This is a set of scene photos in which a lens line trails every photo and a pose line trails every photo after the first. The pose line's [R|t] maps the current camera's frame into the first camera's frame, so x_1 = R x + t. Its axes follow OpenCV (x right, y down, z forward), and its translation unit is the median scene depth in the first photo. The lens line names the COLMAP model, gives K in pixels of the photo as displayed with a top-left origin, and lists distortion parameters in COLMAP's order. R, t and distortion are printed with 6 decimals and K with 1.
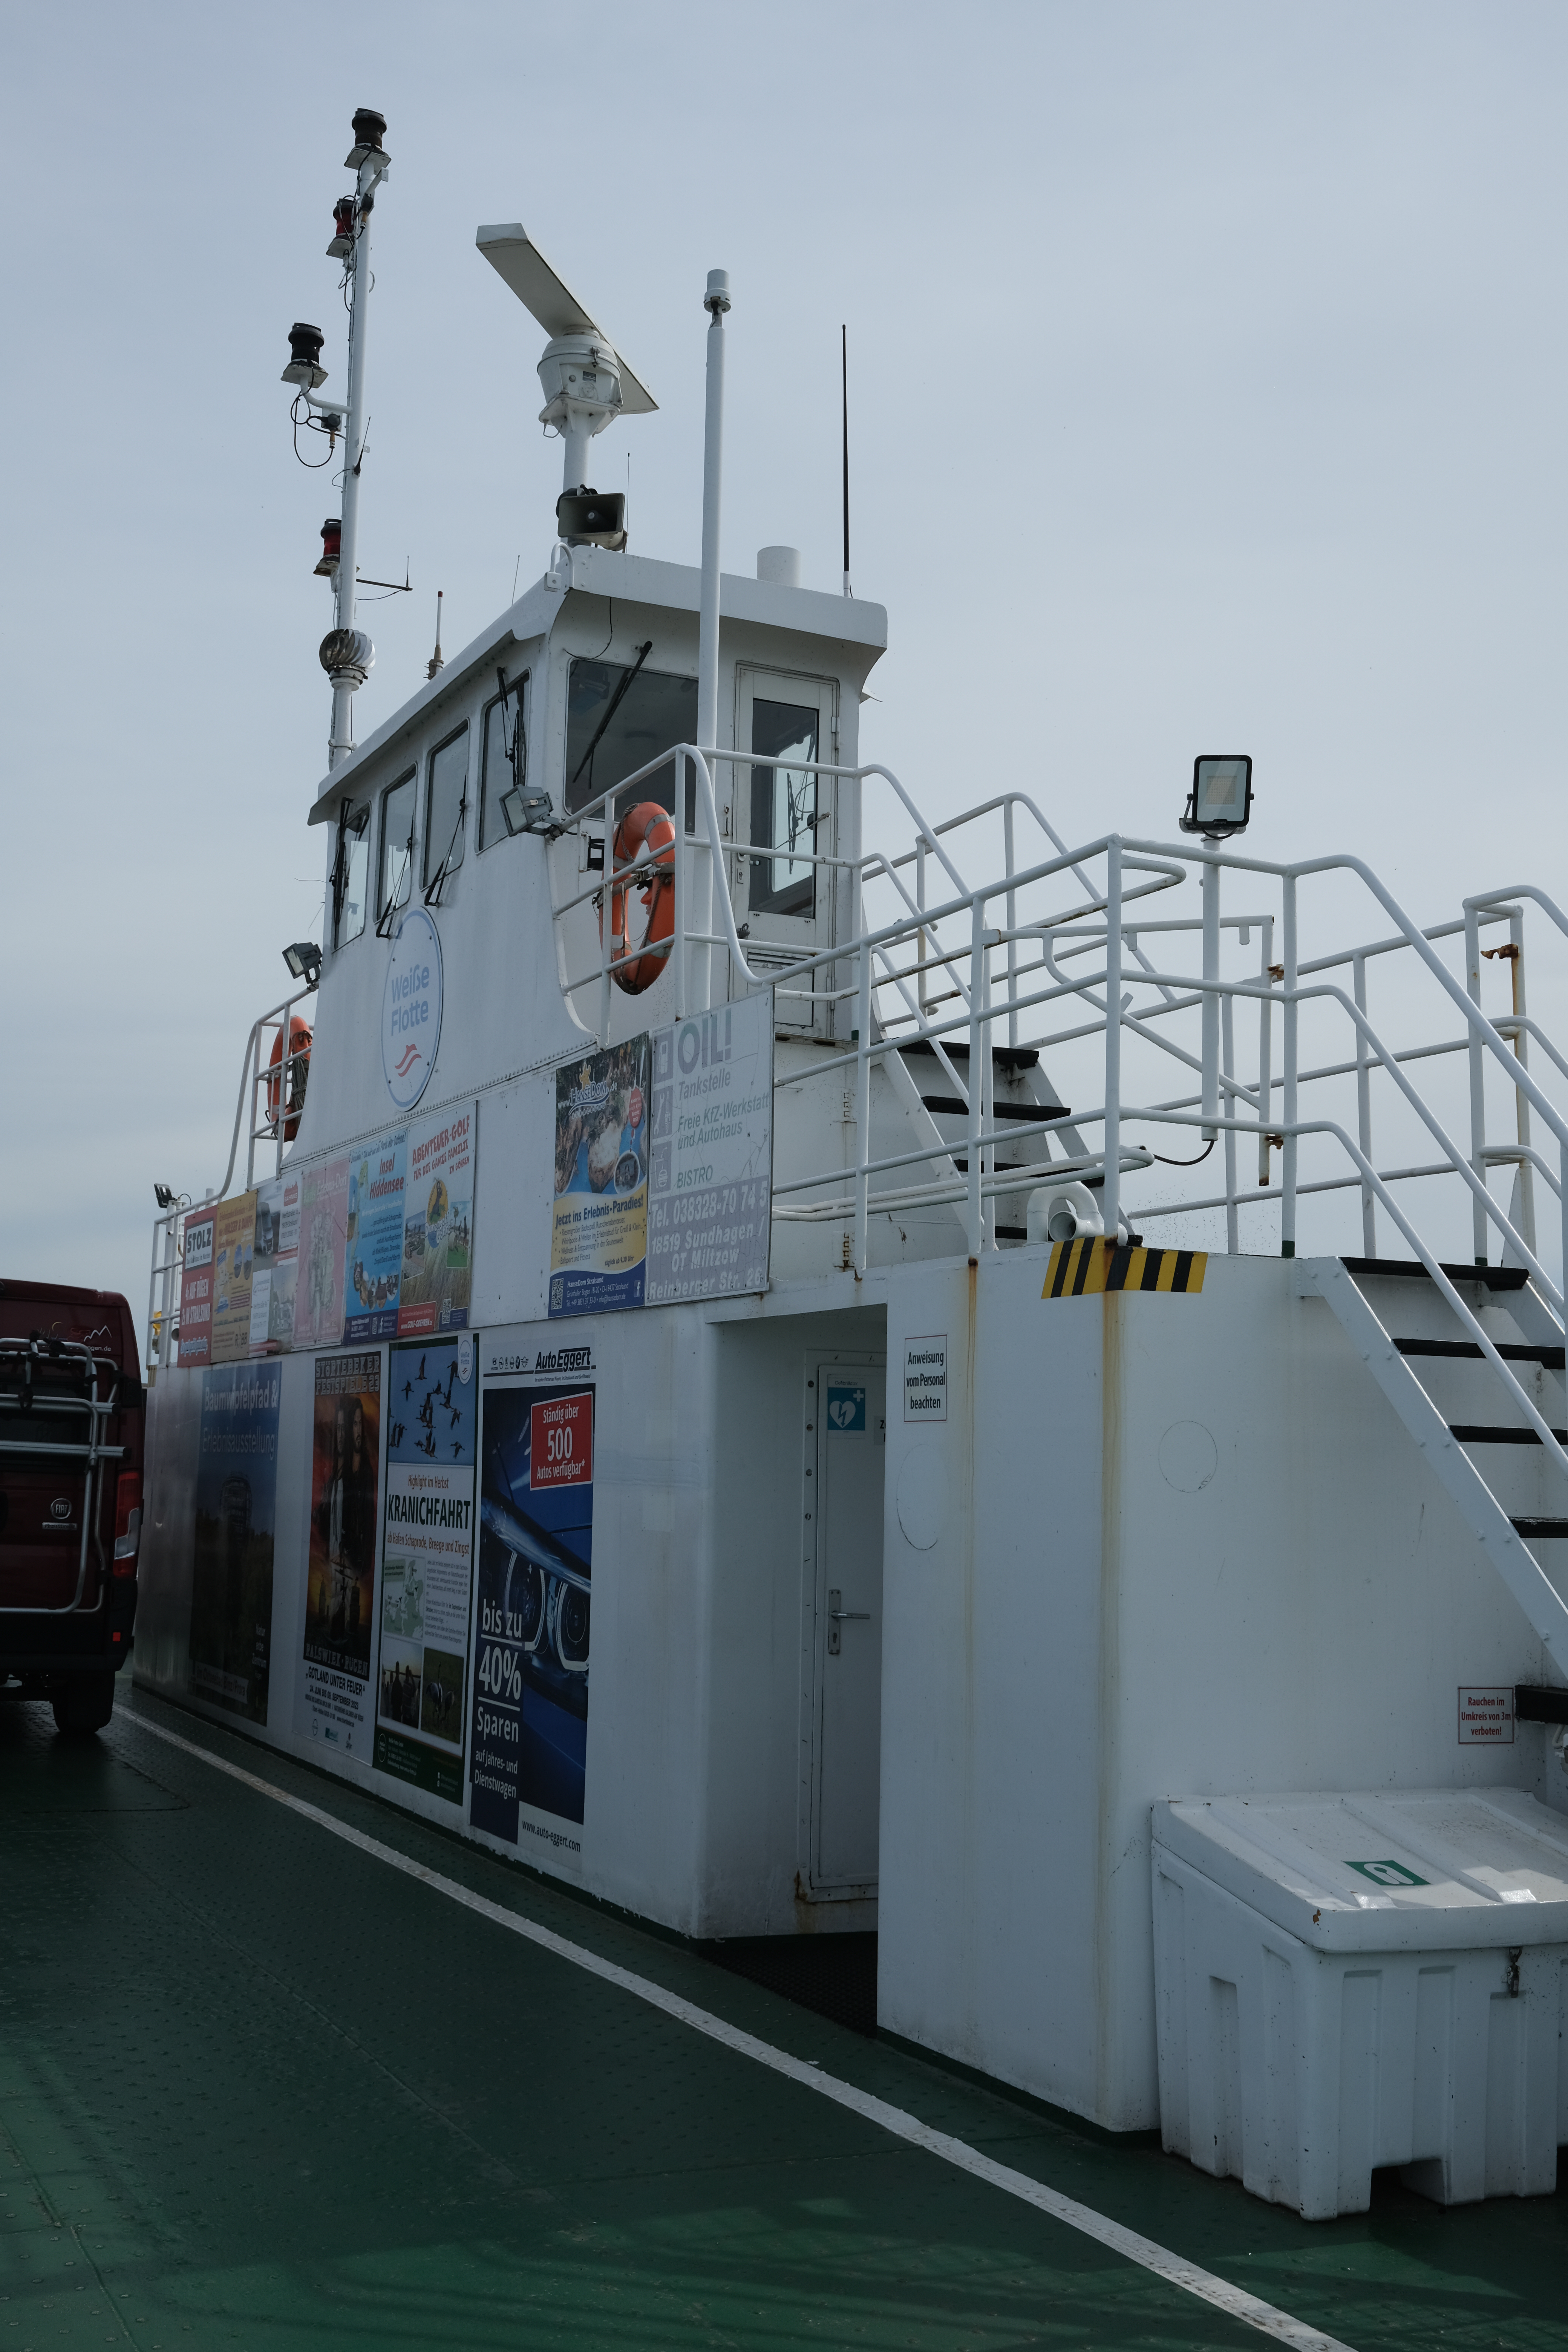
lens RADIAL K [[2389.5, 0, 784.0], [0, 2389.5, 1176.0], [0, 0, 1]] dist [-0.070112, 0.181447]
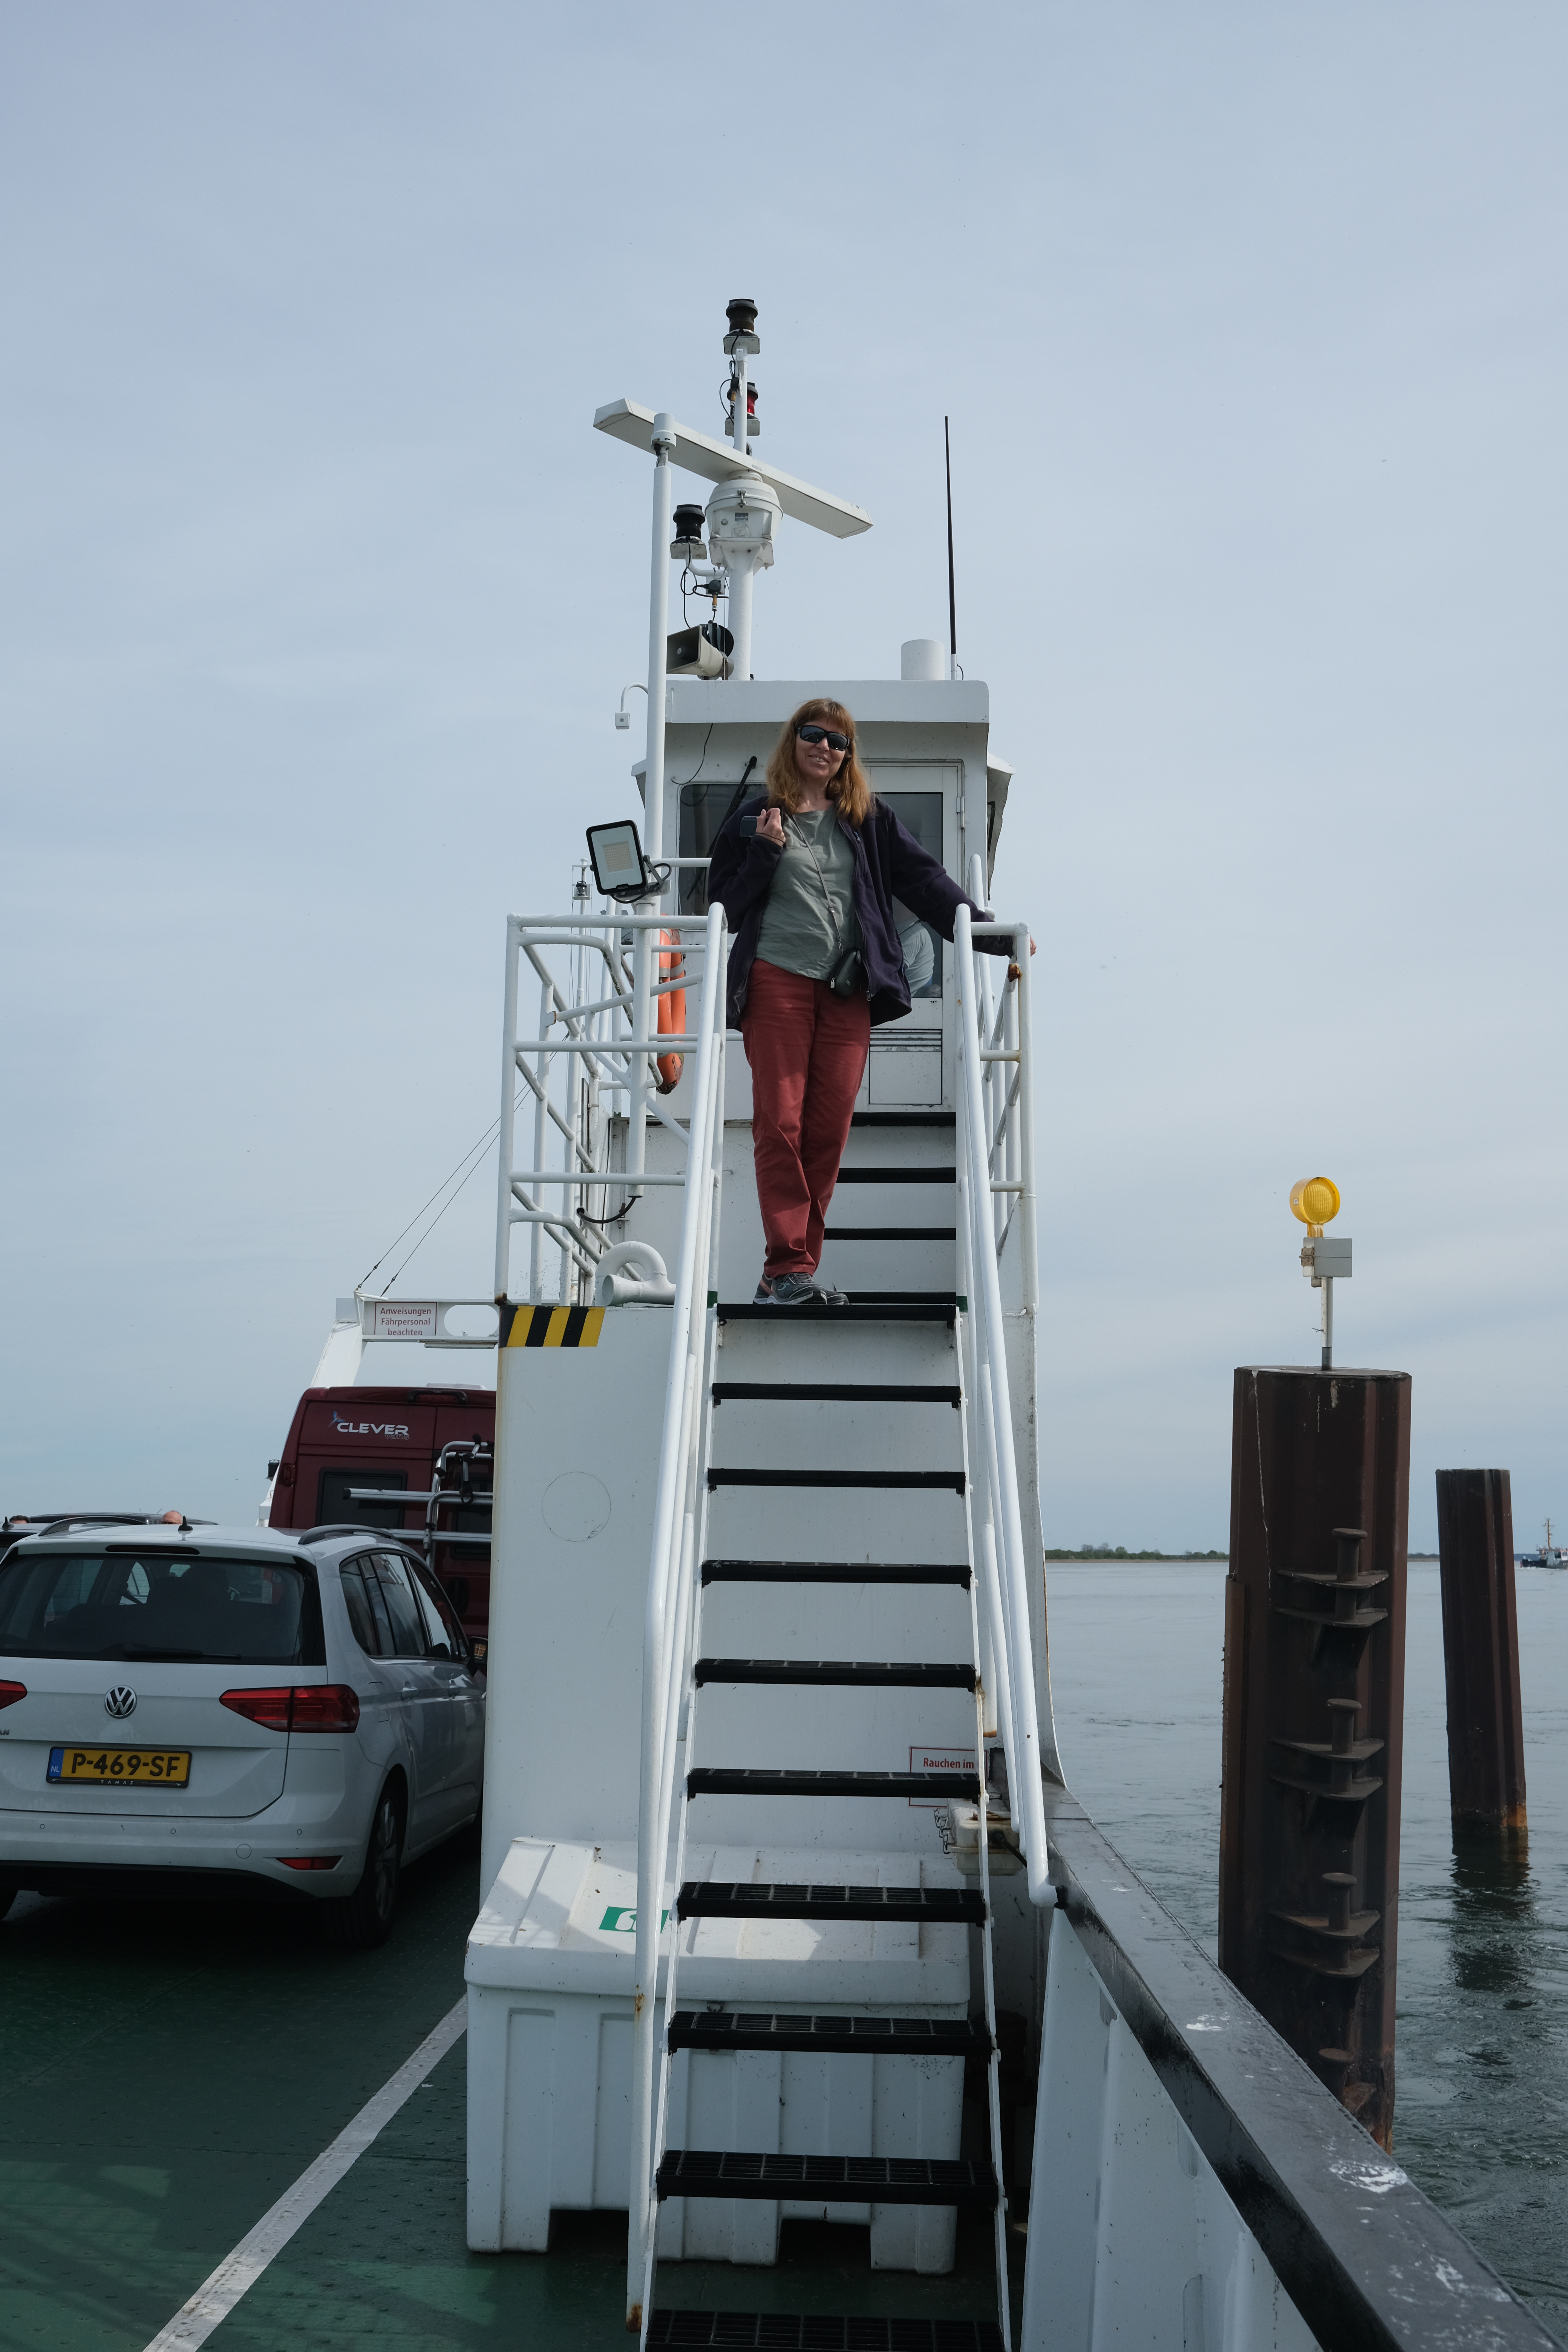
lens RADIAL K [[2389.5, 0, 784.0], [0, 2389.5, 1176.0], [0, 0, 1]] dist [-0.070112, 0.181447]
pose [[0.884835, -0.082957, -0.458460, 0.409468], [0.061936, 0.996231, -0.060727, 0.024752], [0.461769, 0.025338, 0.886638, 0.071852]]
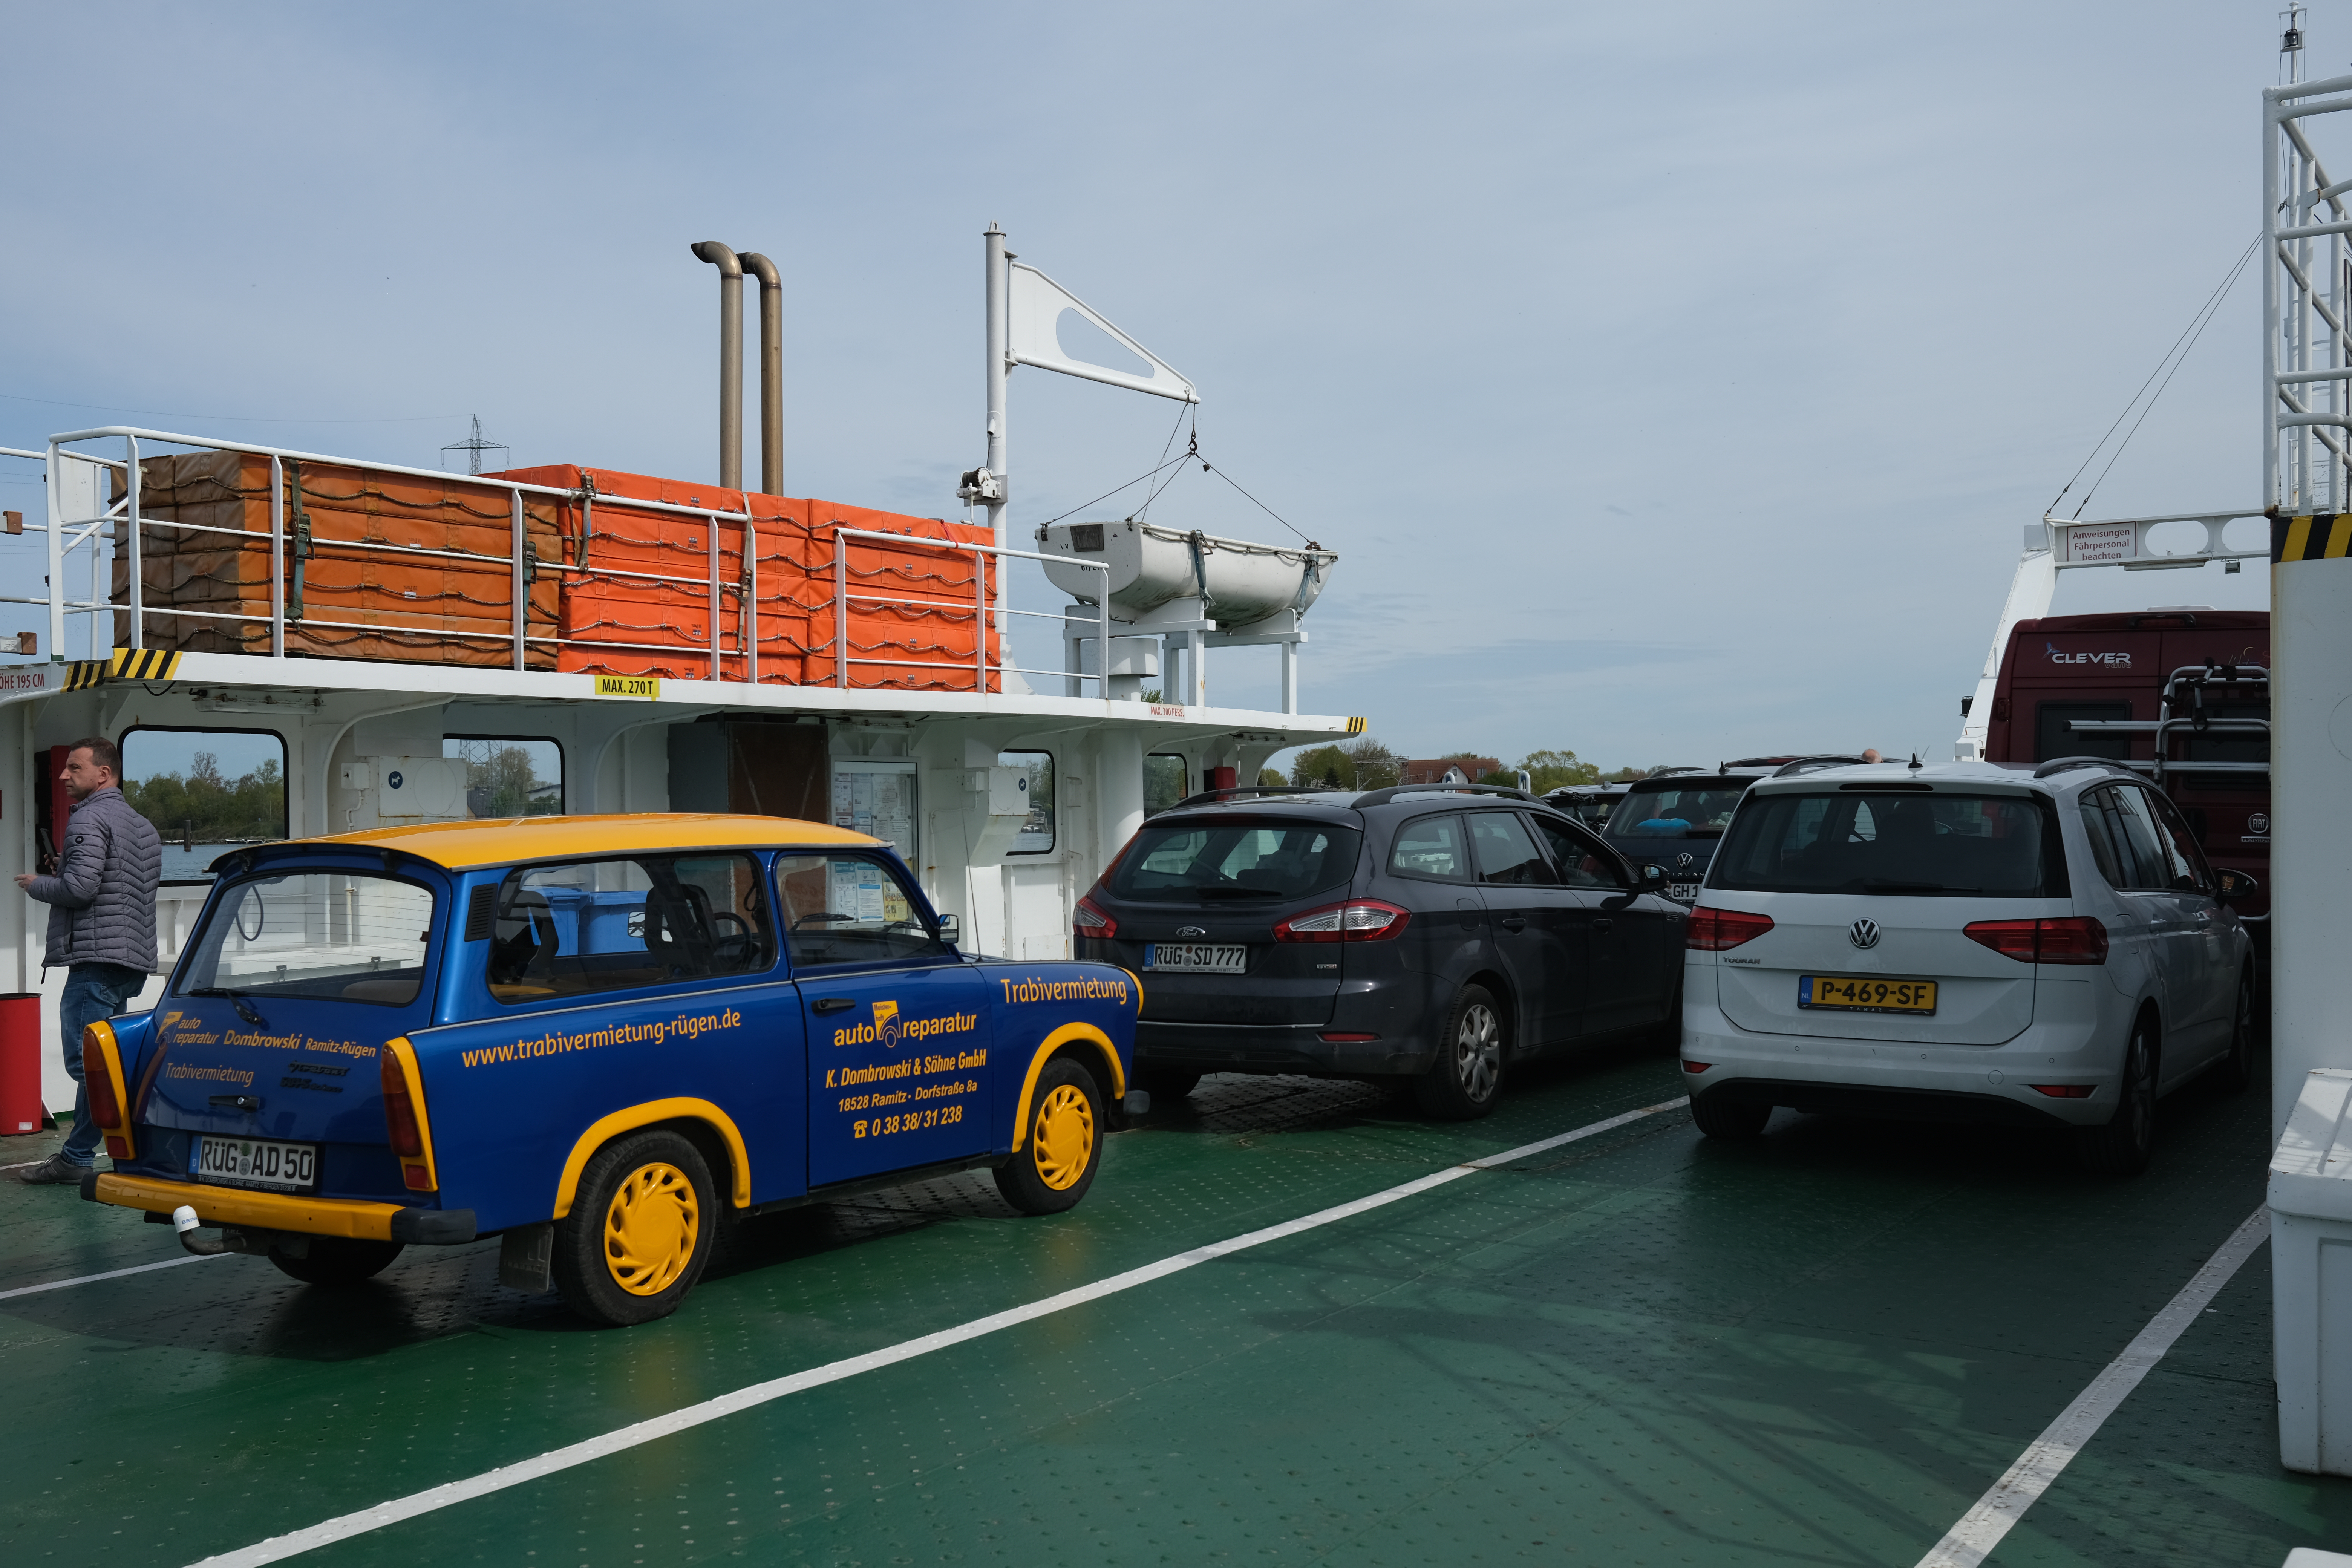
lens RADIAL K [[2389.5, 0, 1176.3], [0, 2389.5, 811.7], [0, 0, 1]] dist [-0.070112, 0.181447]
pose [[0.529317, -0.022175, -0.848134, 0.407165], [0.125695, 0.990677, 0.052544, 0.022934], [0.839061, -0.134418, 0.527169, 0.048356]]
